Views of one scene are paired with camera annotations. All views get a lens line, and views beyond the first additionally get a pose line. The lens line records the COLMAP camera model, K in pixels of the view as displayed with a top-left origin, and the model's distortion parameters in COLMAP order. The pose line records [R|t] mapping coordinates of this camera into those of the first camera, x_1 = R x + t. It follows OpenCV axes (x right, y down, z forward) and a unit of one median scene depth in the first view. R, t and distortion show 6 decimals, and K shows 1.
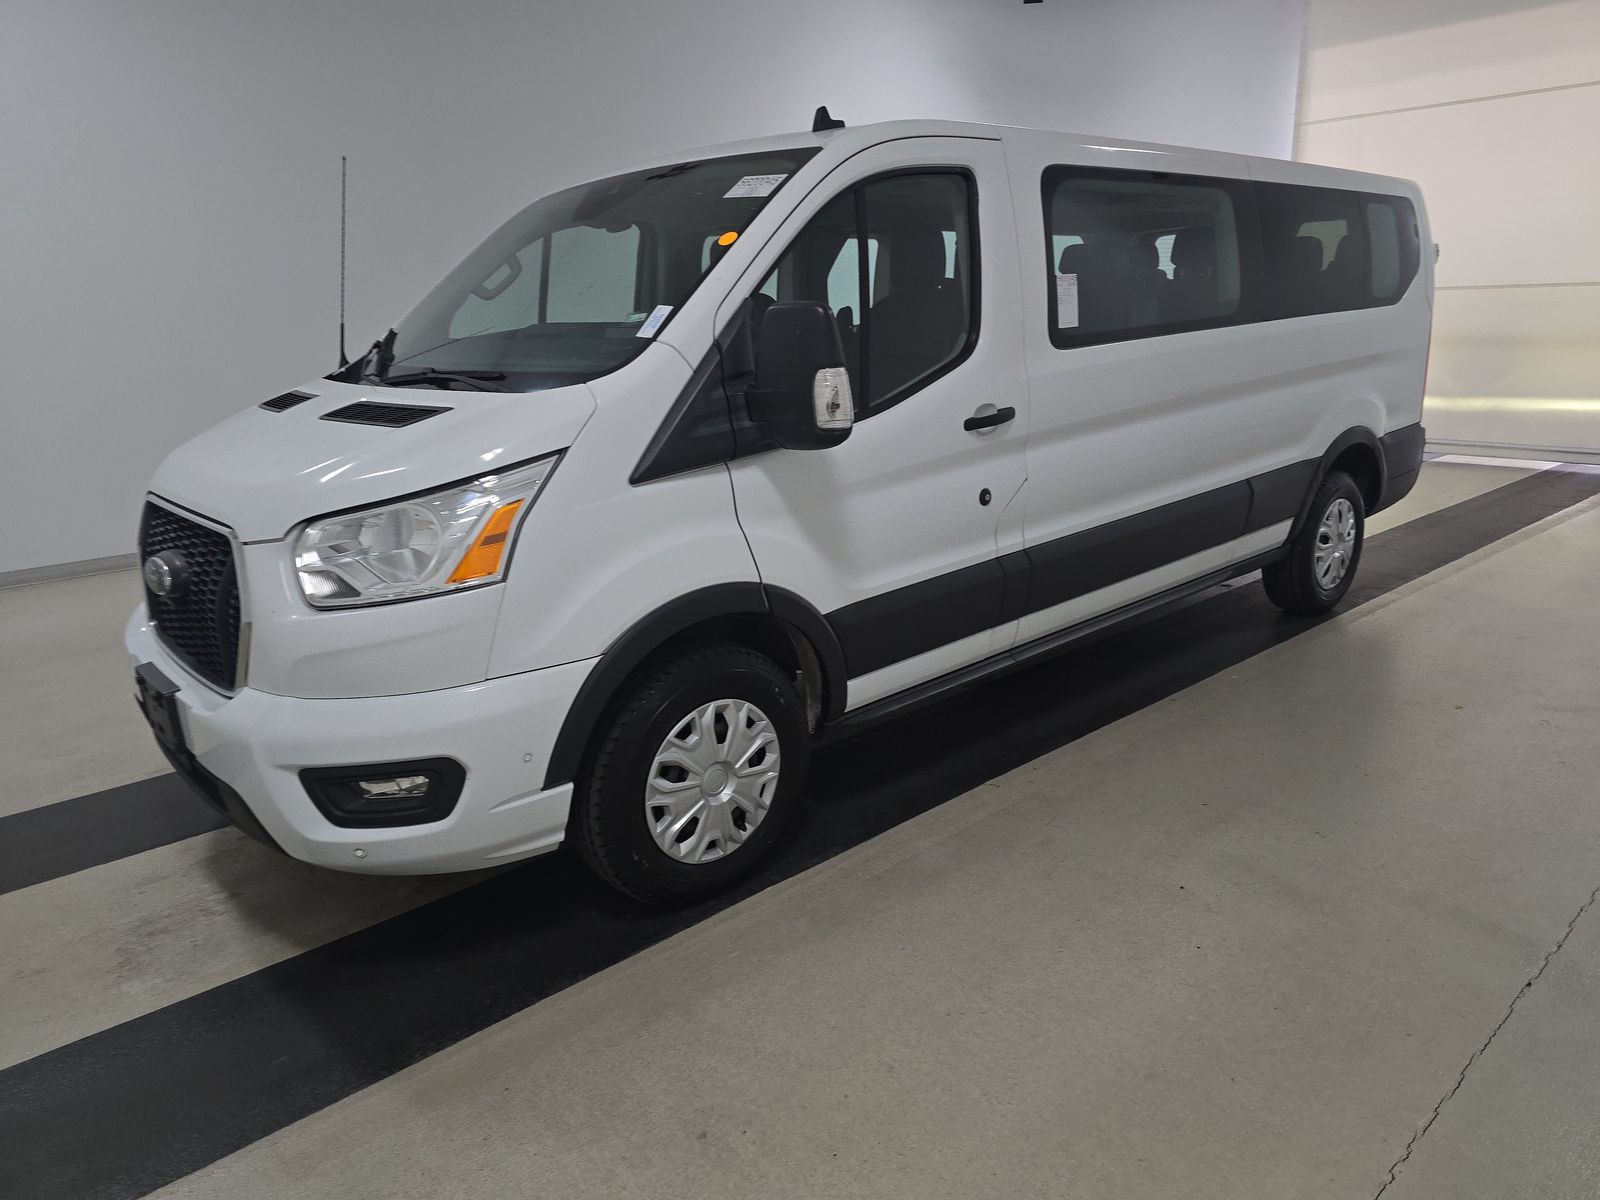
lens RADIAL K [[1088.2, 0, 812.2], [0, 1088.2, 598.7], [0, 0, 1]] dist [0.002232, -0.003104]
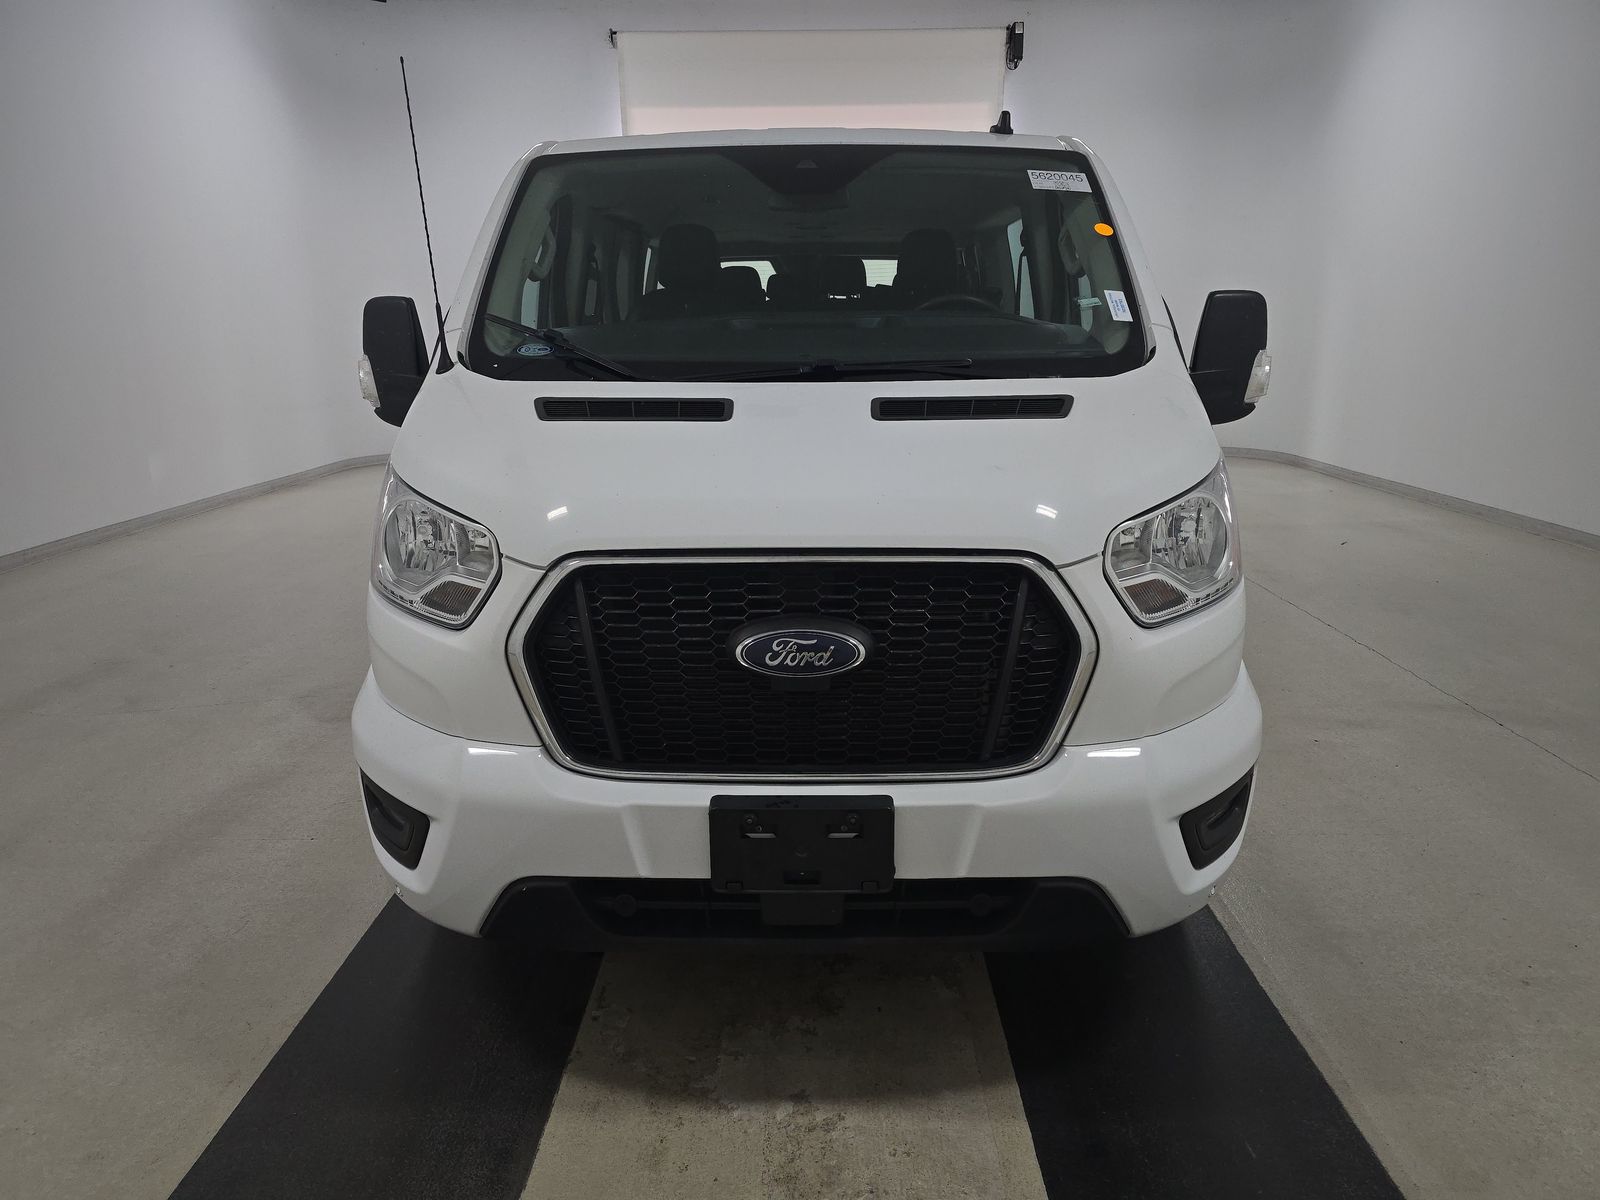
lens RADIAL K [[1088.2, 0, 812.2], [0, 1088.2, 598.7], [0, 0, 1]] dist [0.002232, -0.003104]
pose [[0.709660, -0.176094, 0.682183, -1.207238], [0.200706, 0.978670, 0.043836, -0.101677], [-0.675351, 0.105809, 0.729866, 0.547217]]
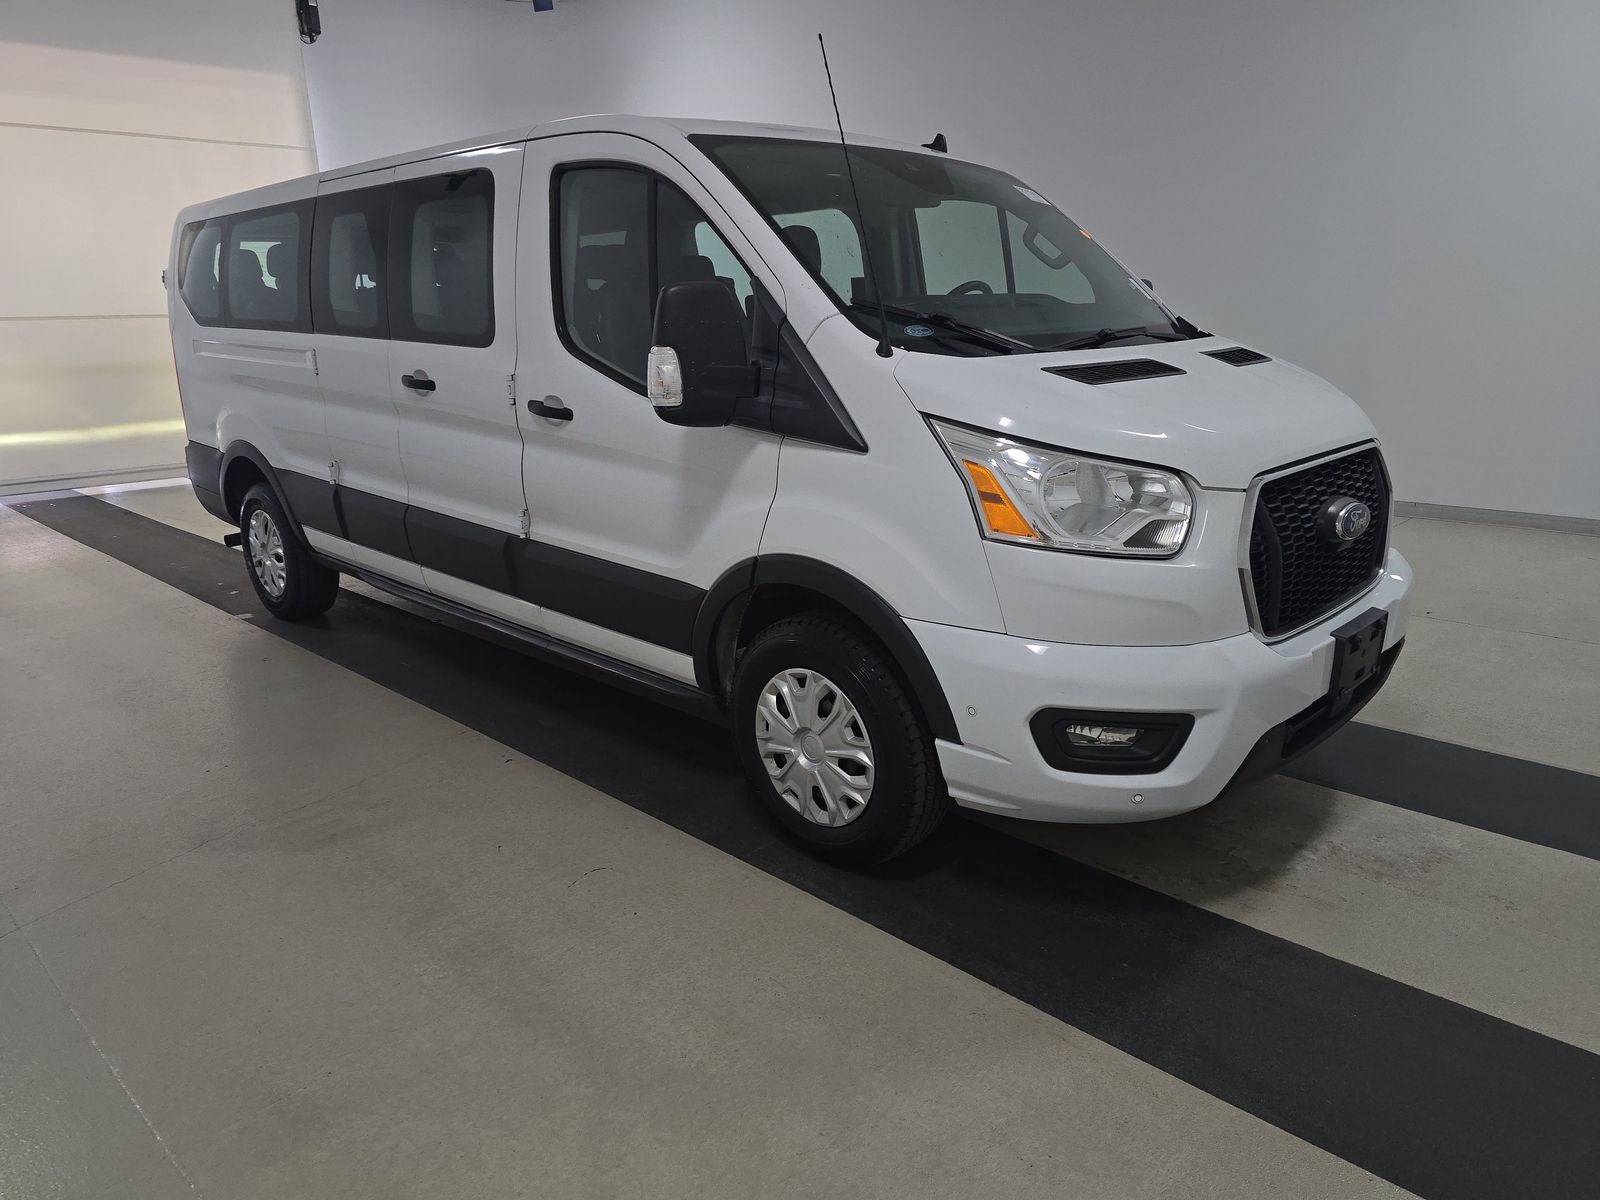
lens RADIAL K [[1088.2, 0, 812.2], [0, 1088.2, 598.7], [0, 0, 1]] dist [0.002232, -0.003104]
pose [[-0.027512, -0.260657, 0.965039, -1.810465], [0.300661, 0.918544, 0.256670, -0.424488], [-0.953334, 0.297211, 0.053098, 1.640083]]
